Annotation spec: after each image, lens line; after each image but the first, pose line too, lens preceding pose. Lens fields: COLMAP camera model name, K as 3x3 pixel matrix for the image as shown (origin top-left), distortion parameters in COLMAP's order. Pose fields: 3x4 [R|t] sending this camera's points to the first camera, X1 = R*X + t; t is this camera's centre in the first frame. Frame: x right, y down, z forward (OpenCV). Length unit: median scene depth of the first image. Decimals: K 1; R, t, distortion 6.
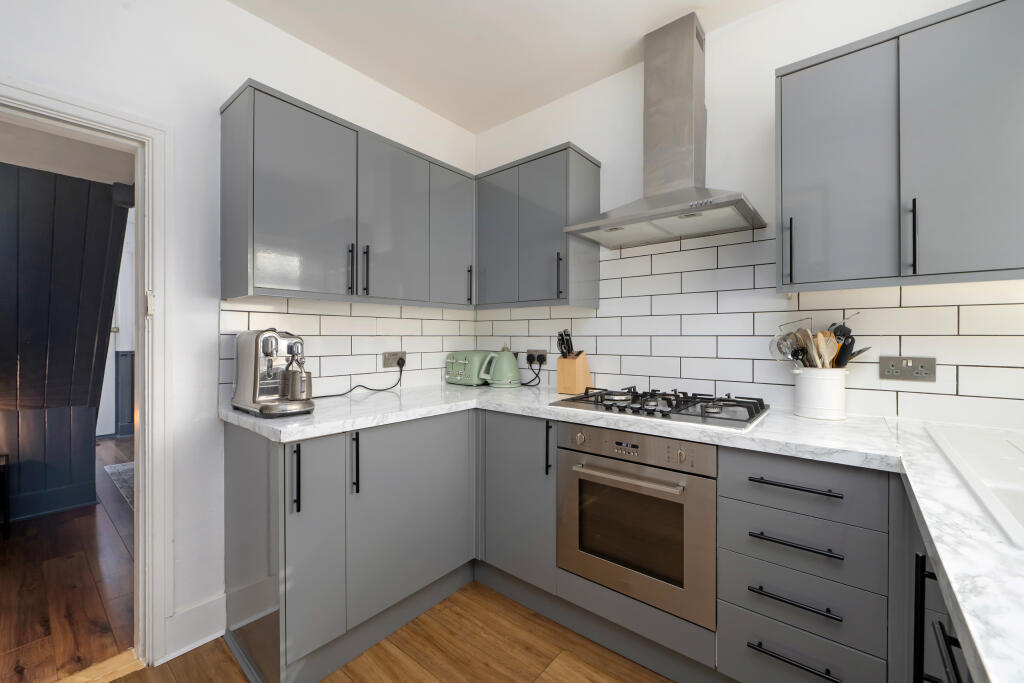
lens RADIAL K [[404.0, 0, 519.6], [0, 404.0, 340.2], [0, 0, 1]] dist [-0.002788, -0.000127]
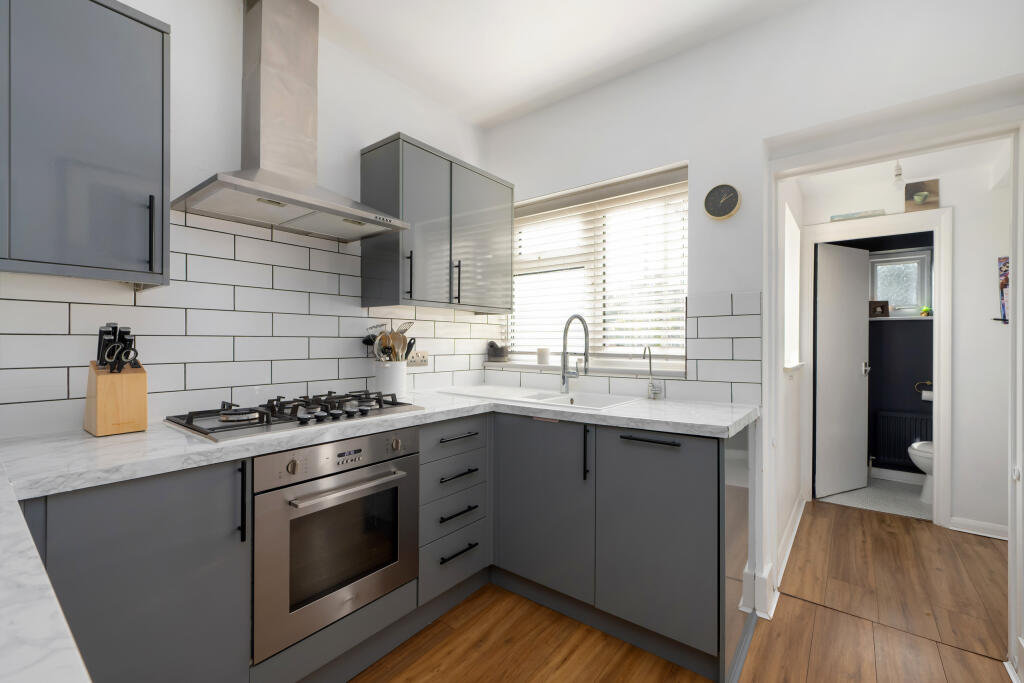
lens RADIAL K [[445.5, 0, 516.9], [0, 445.5, 339.4], [0, 0, 1]] dist [-0.001780, -0.000205]
pose [[-0.018993, -0.001608, 0.999818, -0.684584], [0.001378, 0.999998, 0.001635, -0.005554], [-0.999819, 0.001409, -0.018991, 0.551353]]
